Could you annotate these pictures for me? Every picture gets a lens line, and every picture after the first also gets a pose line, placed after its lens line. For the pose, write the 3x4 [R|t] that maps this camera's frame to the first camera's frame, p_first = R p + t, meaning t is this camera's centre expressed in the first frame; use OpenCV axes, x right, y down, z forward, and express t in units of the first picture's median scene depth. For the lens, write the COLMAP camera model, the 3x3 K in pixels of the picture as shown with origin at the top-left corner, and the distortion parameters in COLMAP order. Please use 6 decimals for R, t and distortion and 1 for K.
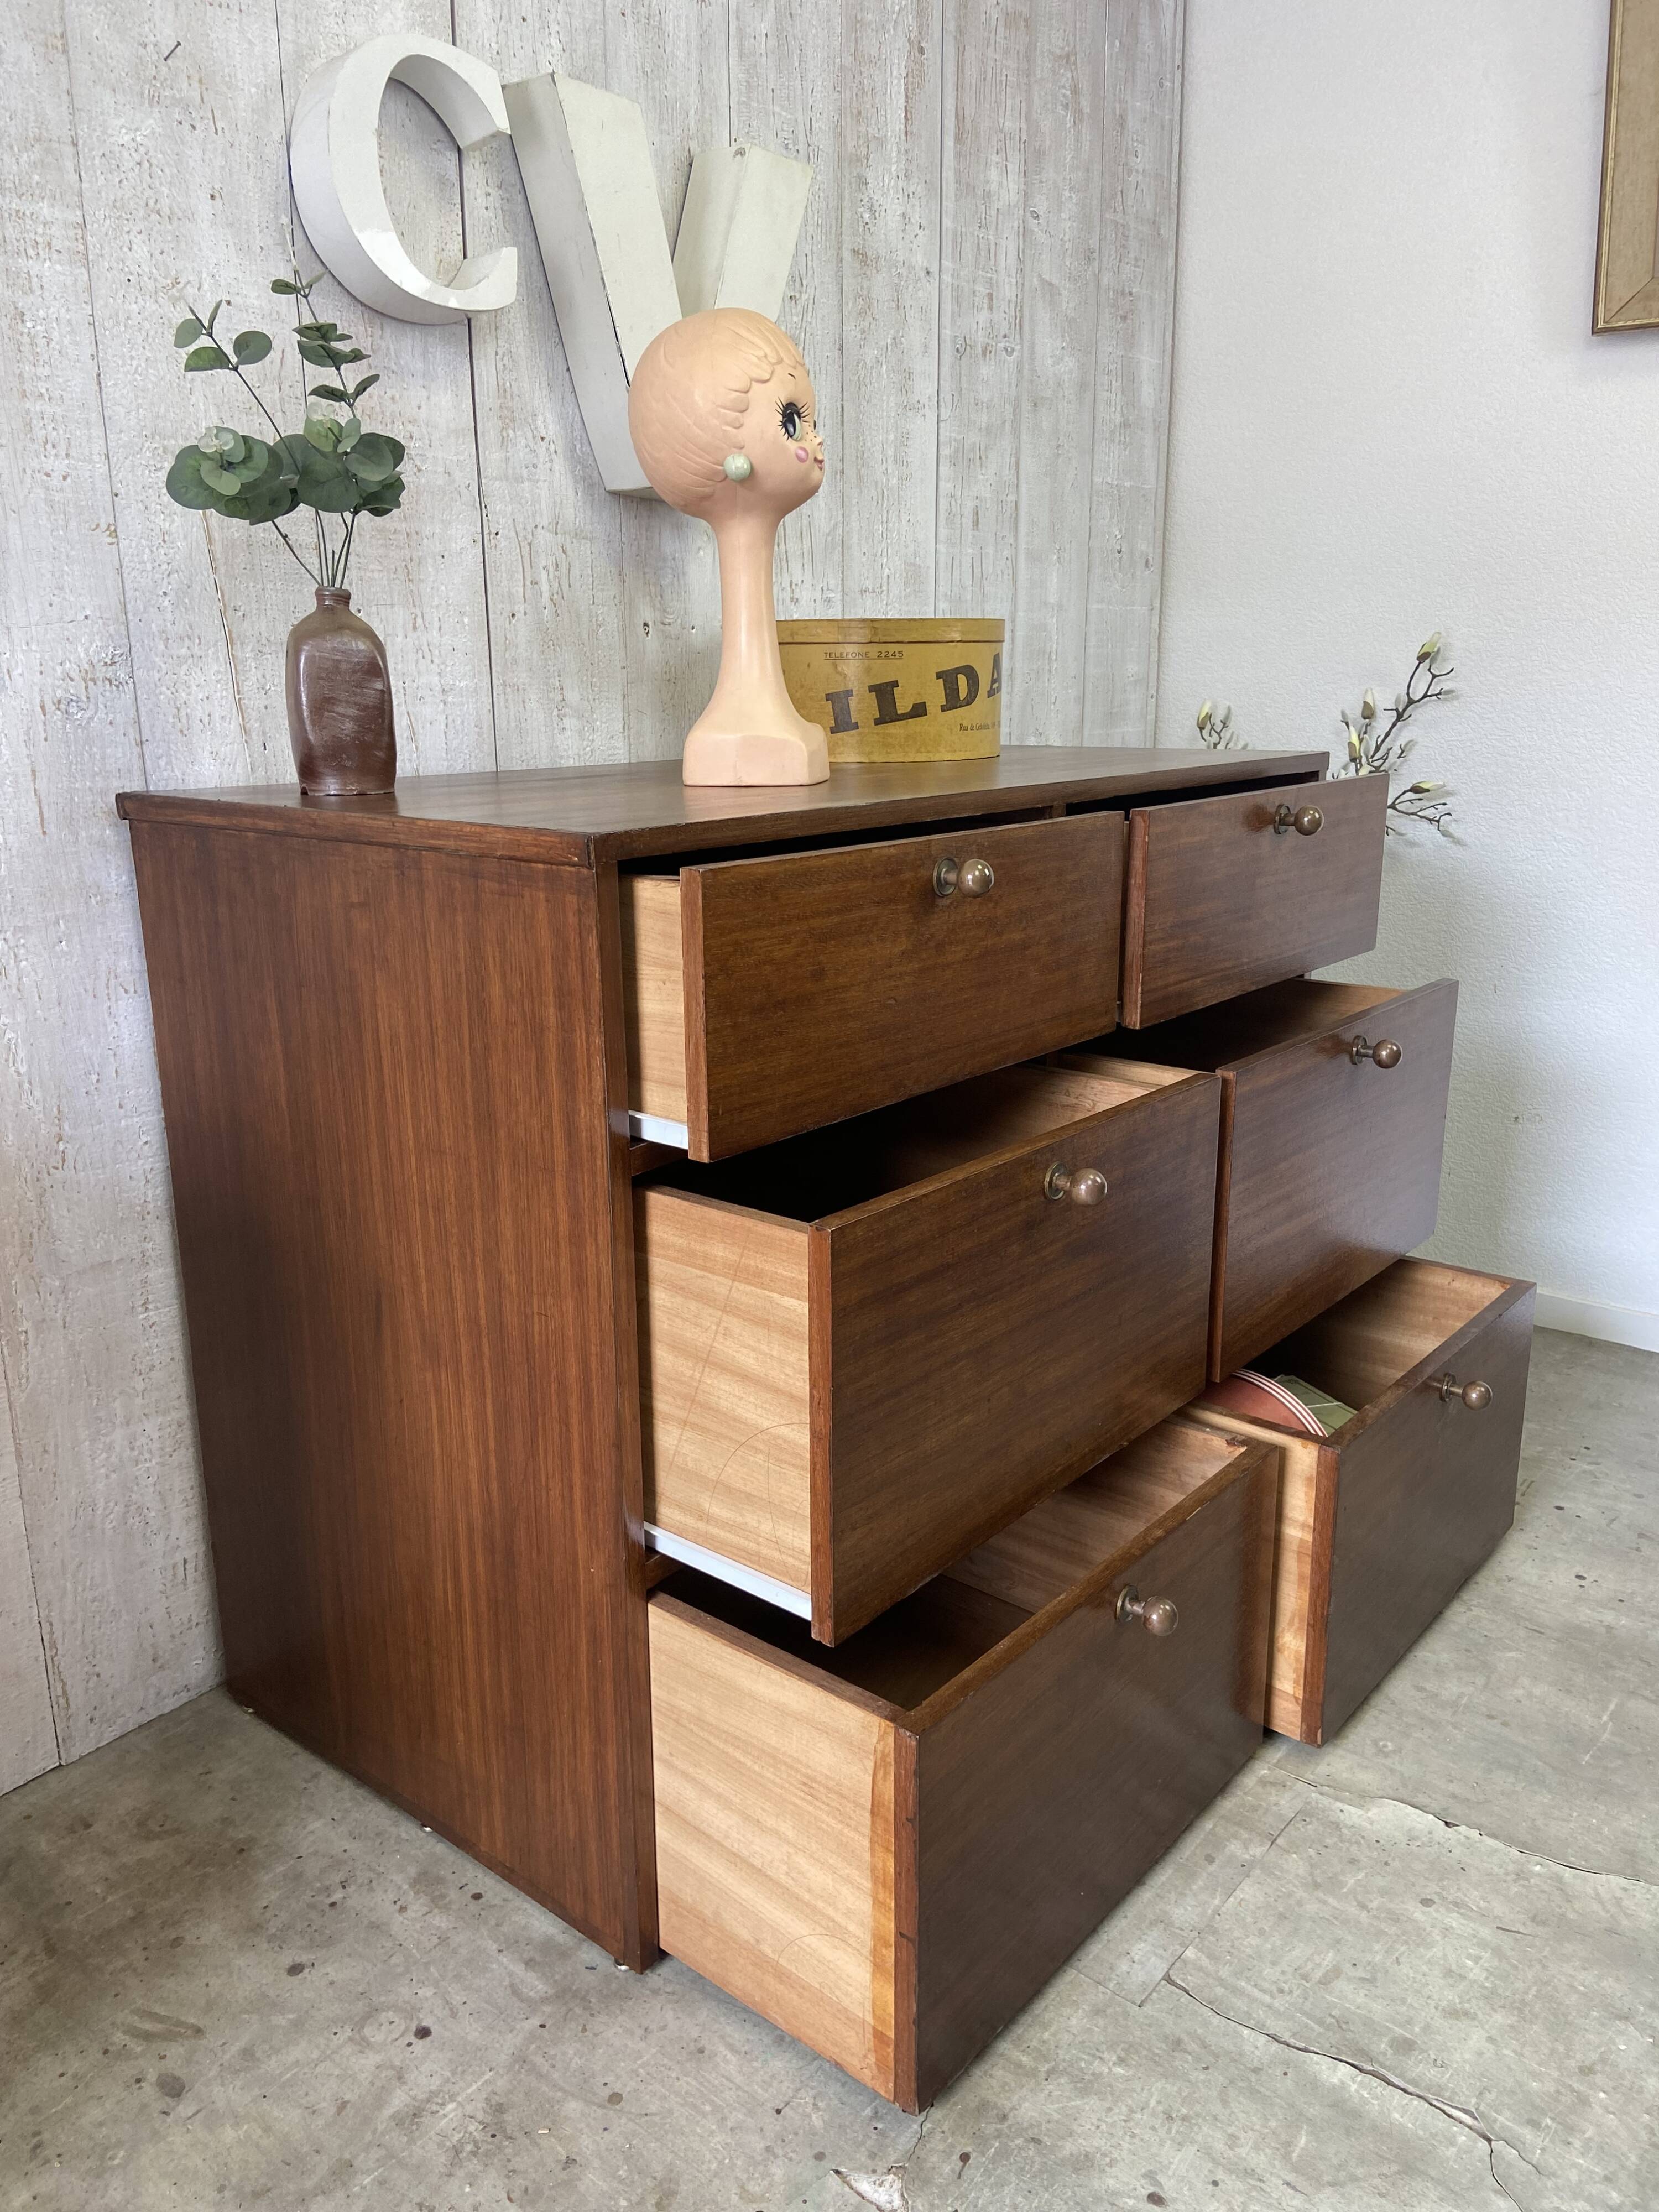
lens RADIAL K [[1661.0, 0, 827.6], [0, 1661.0, 1110.6], [0, 0, 1]] dist [0.121578, -0.155076]
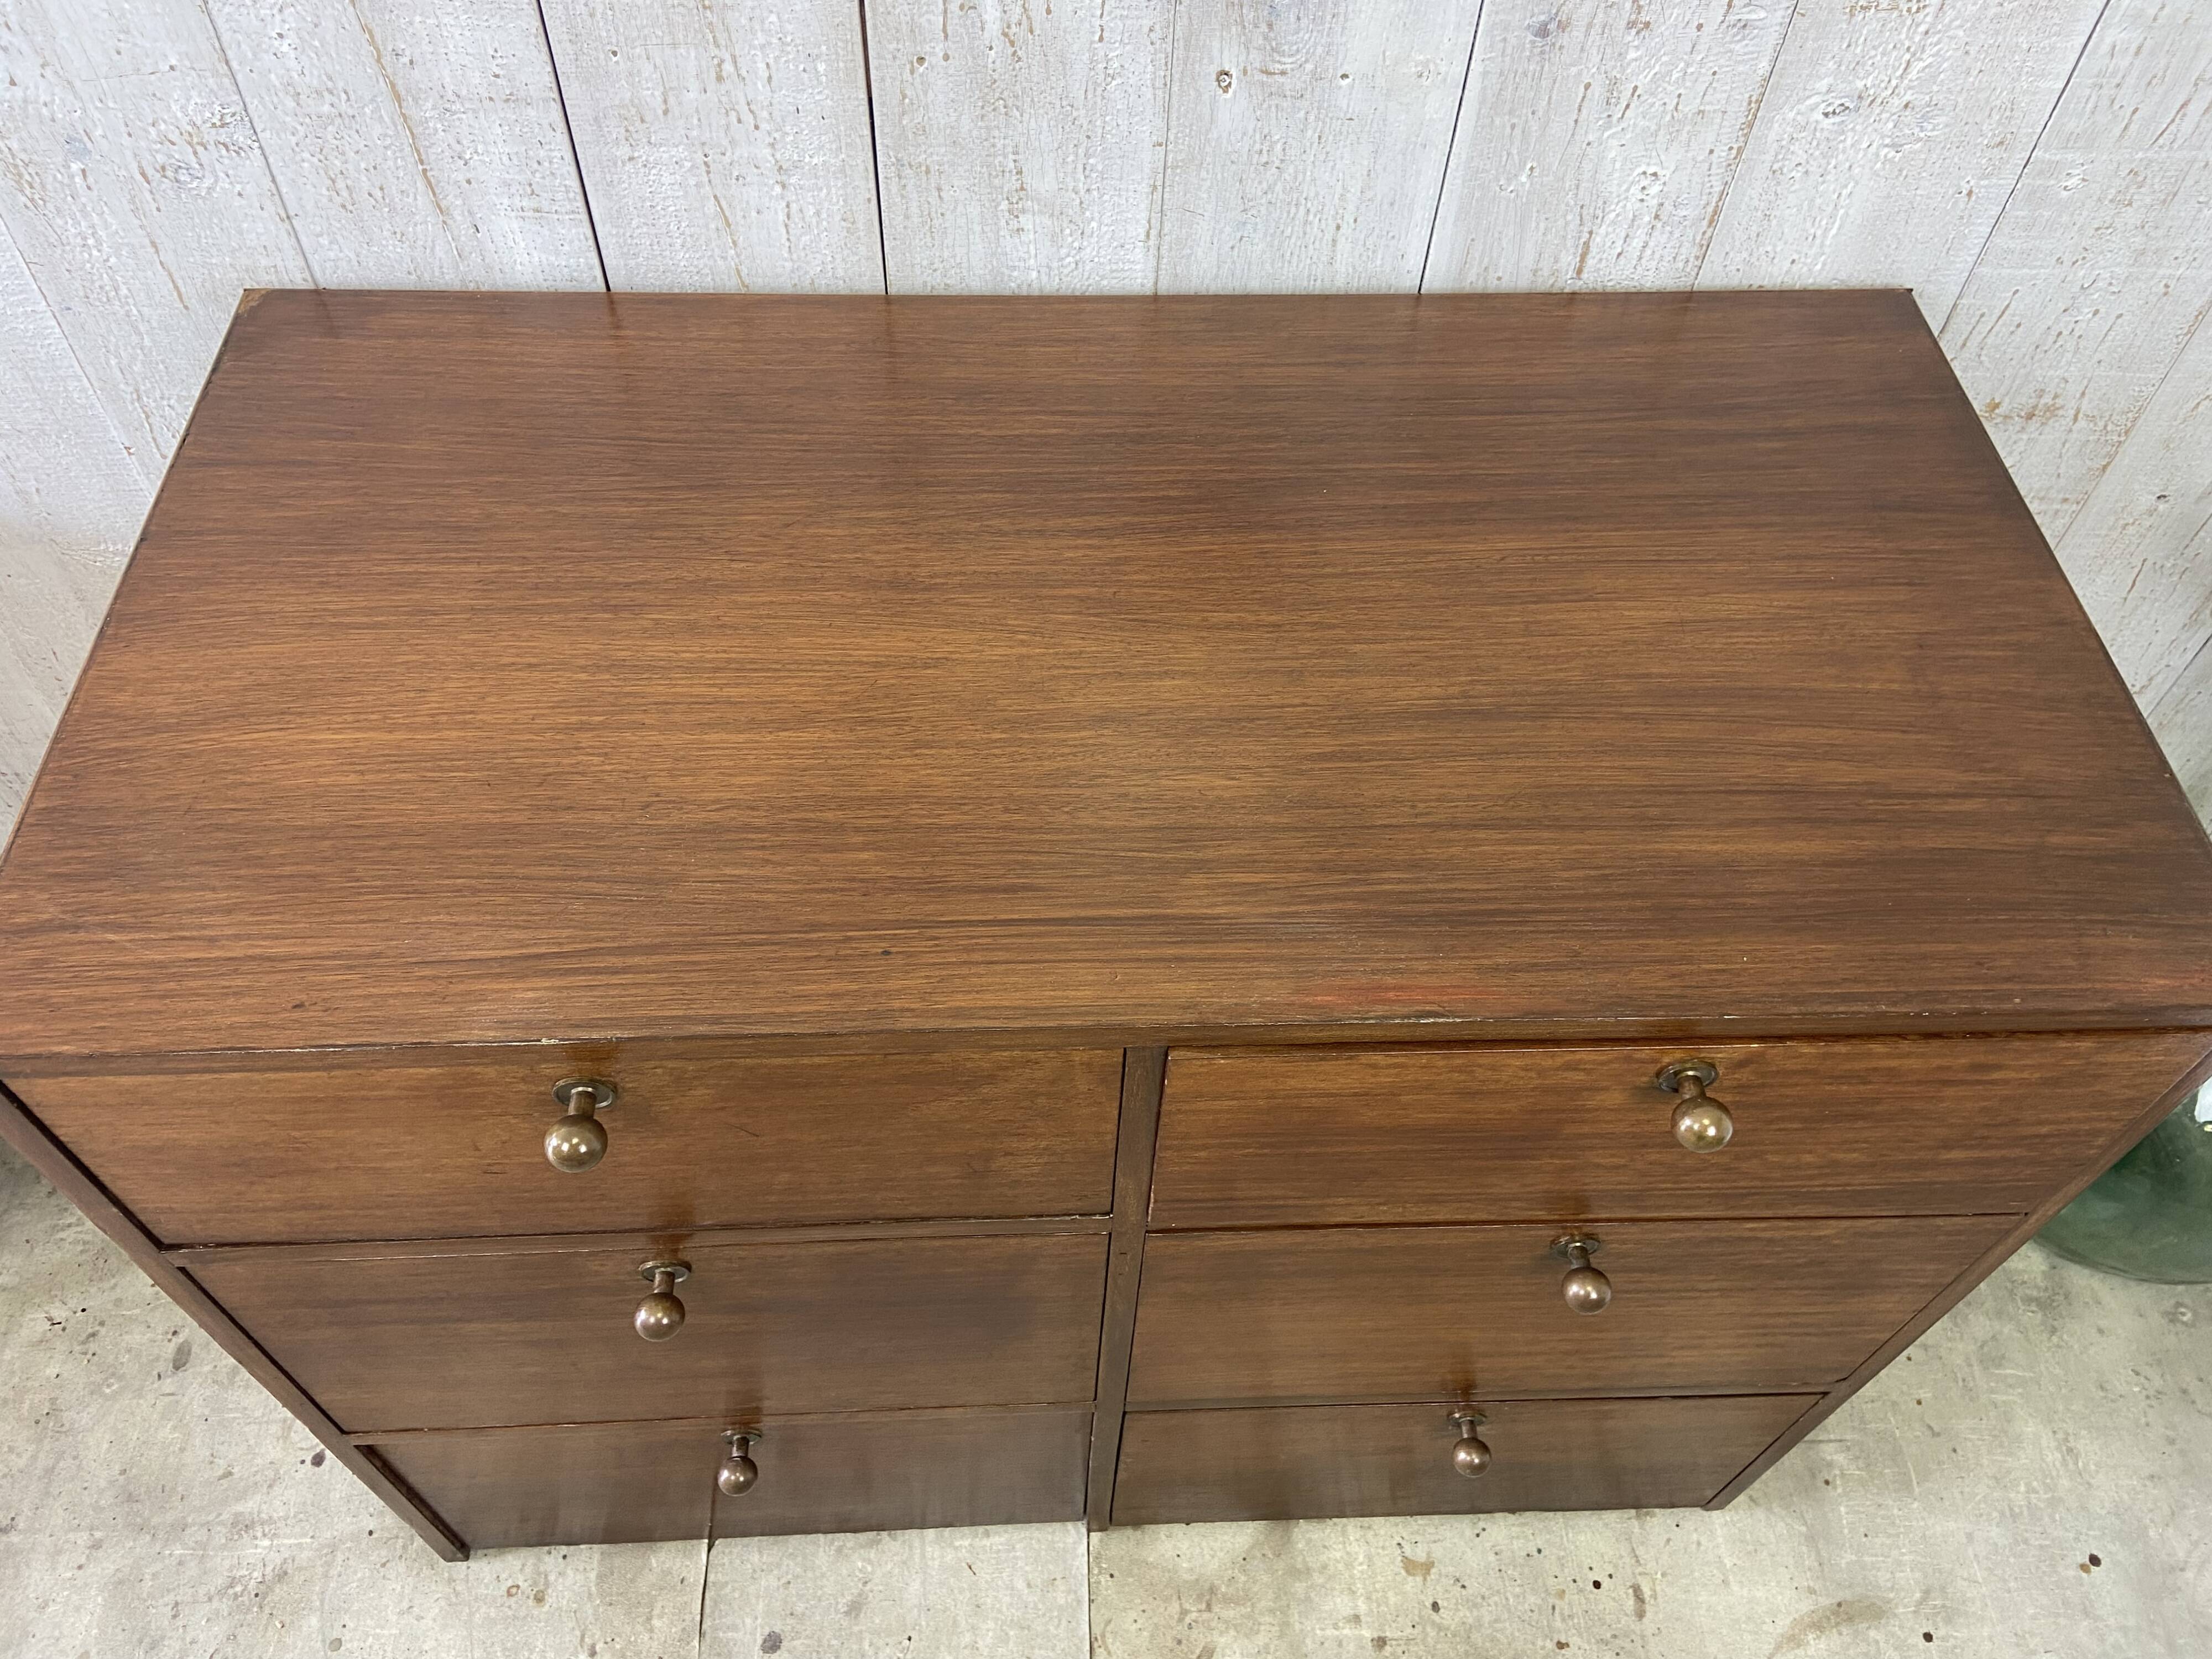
lens RADIAL K [[1664.7, 0, 1104.7], [0, 1664.7, 820.7], [0, 0, 1]] dist [0.123112, -0.154724]
pose [[0.673503, 0.604829, -0.424943, 0.297940], [-0.226205, 0.715944, 0.660496, -0.558154], [0.703723, -0.348721, 0.619006, 0.633499]]
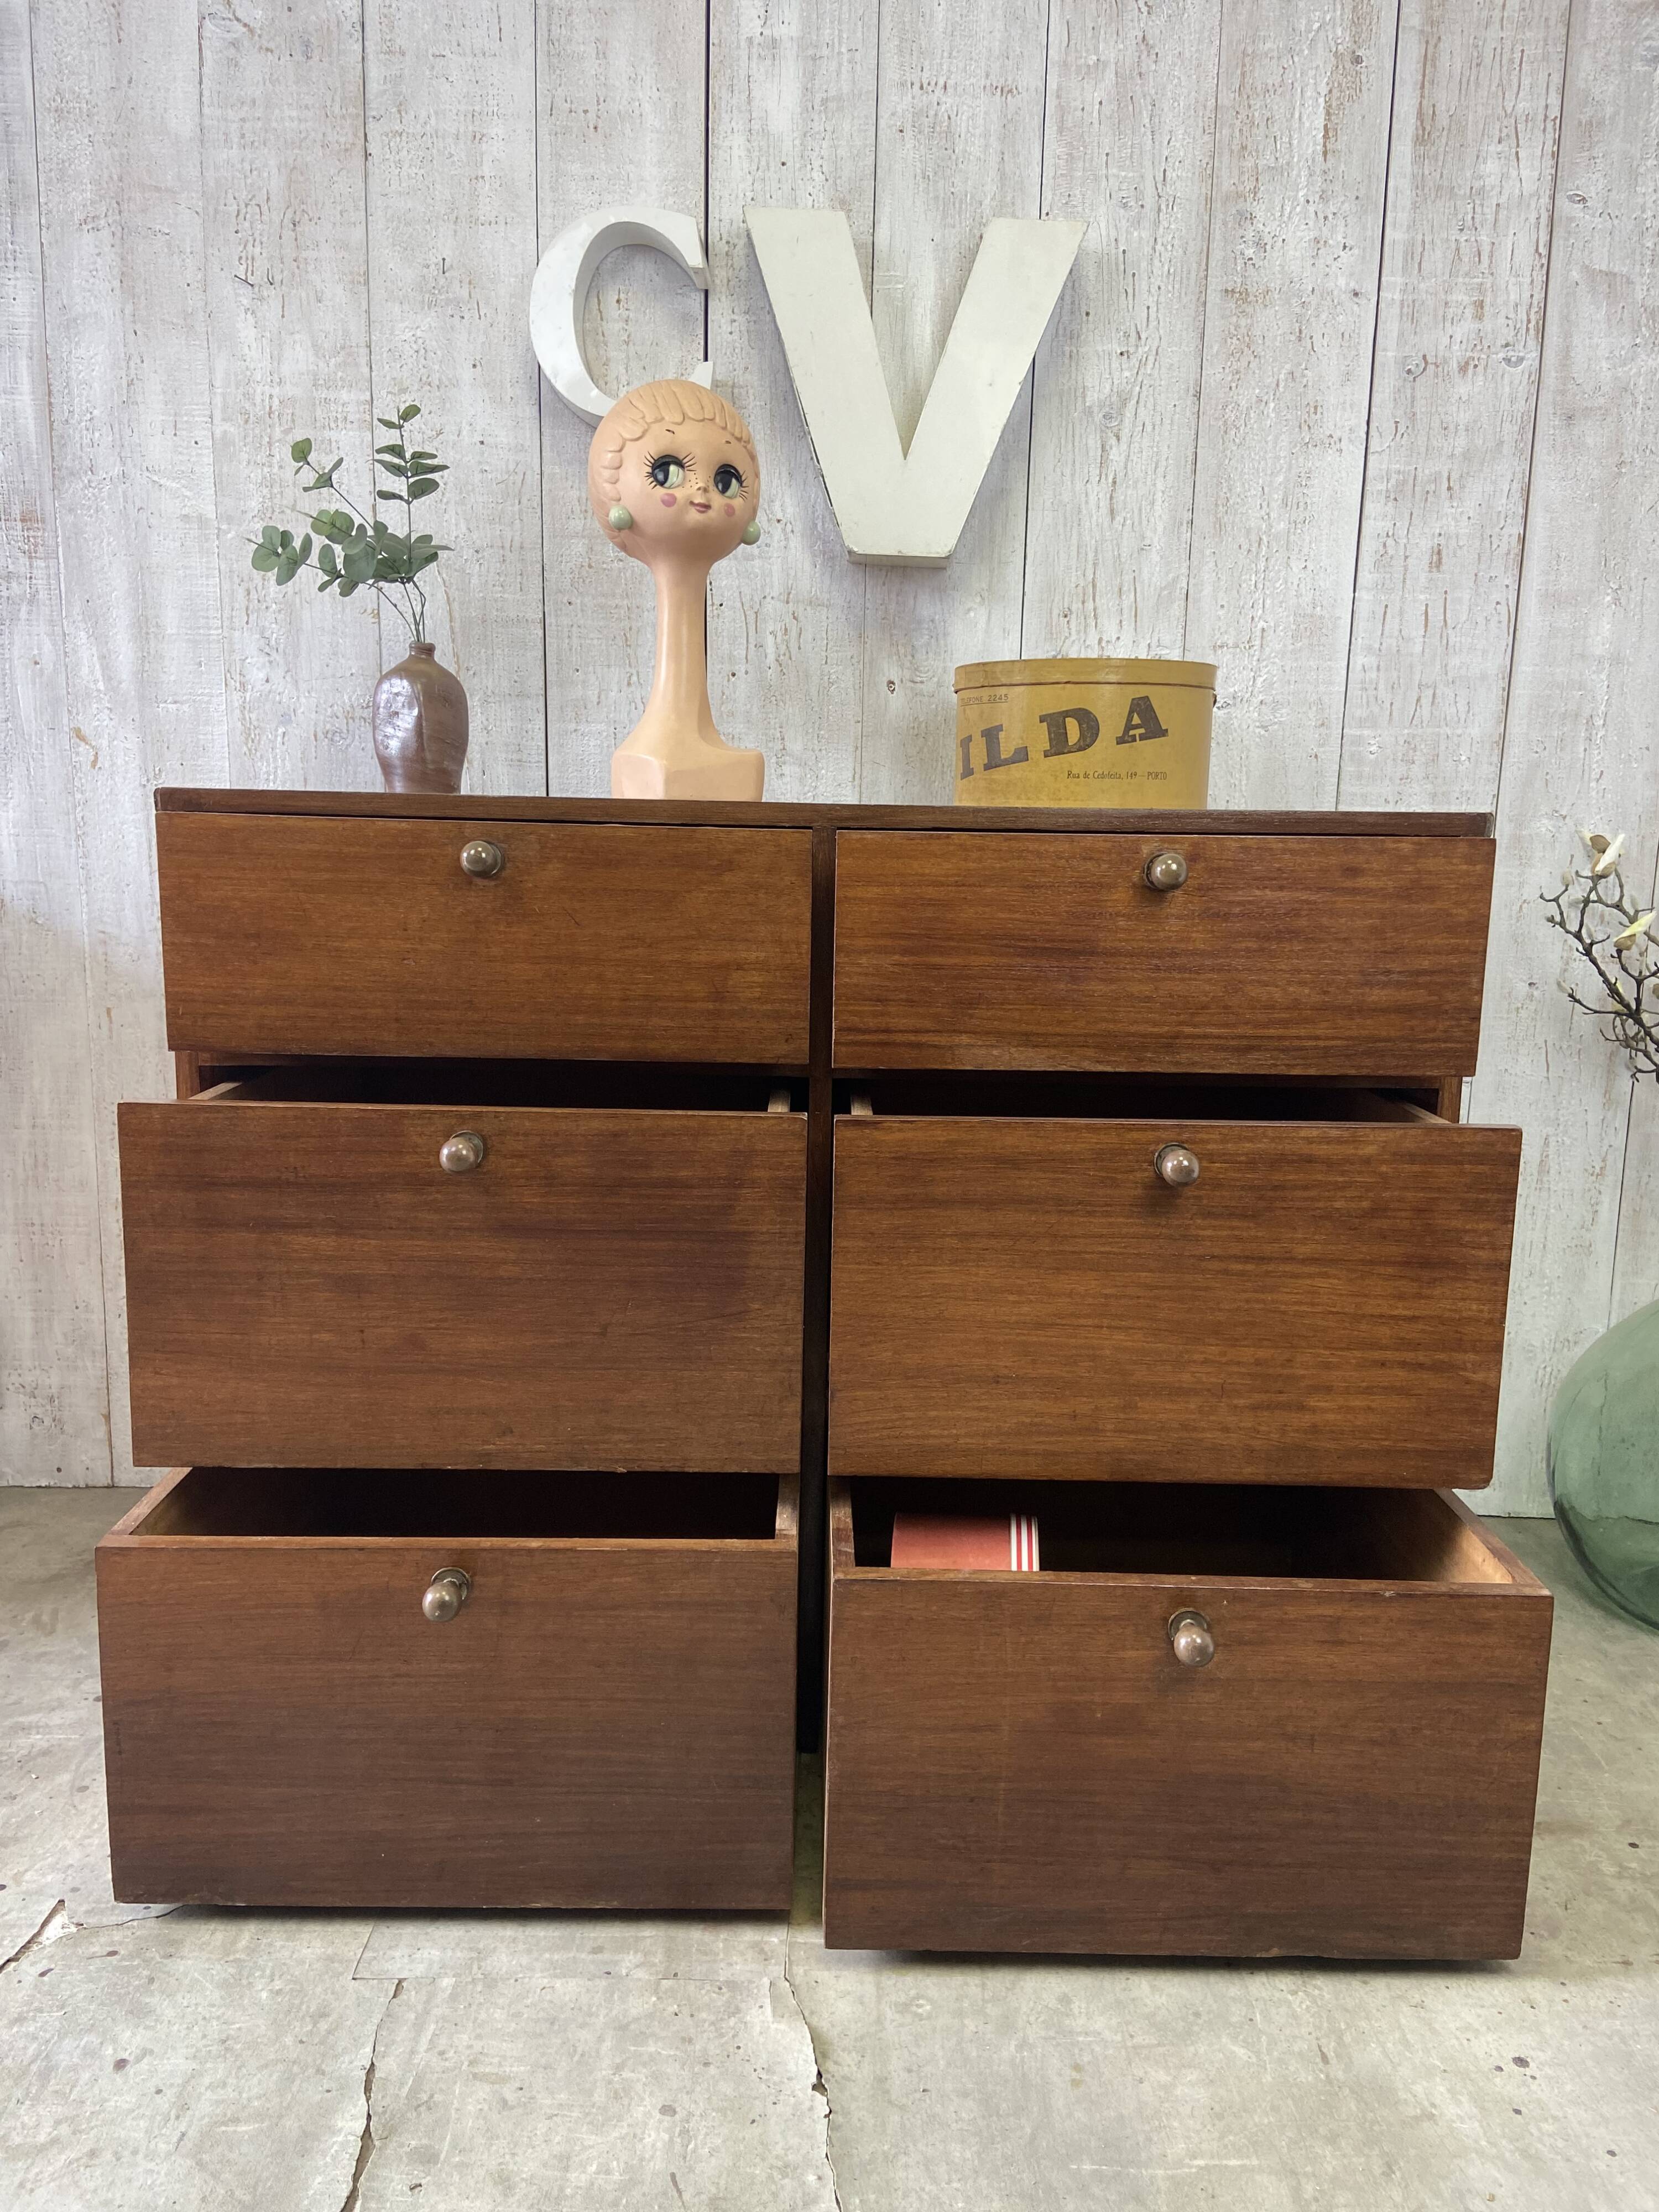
lens RADIAL K [[1664.7, 0, 827.8], [0, 1664.7, 1102.8], [0, 0, 1]] dist [0.123112, -0.154724]
pose [[0.641167, 0.150193, -0.752560, 0.829487], [-0.220926, 0.975270, 0.006416, -0.033132], [0.734912, 0.162146, 0.658493, 0.370291]]
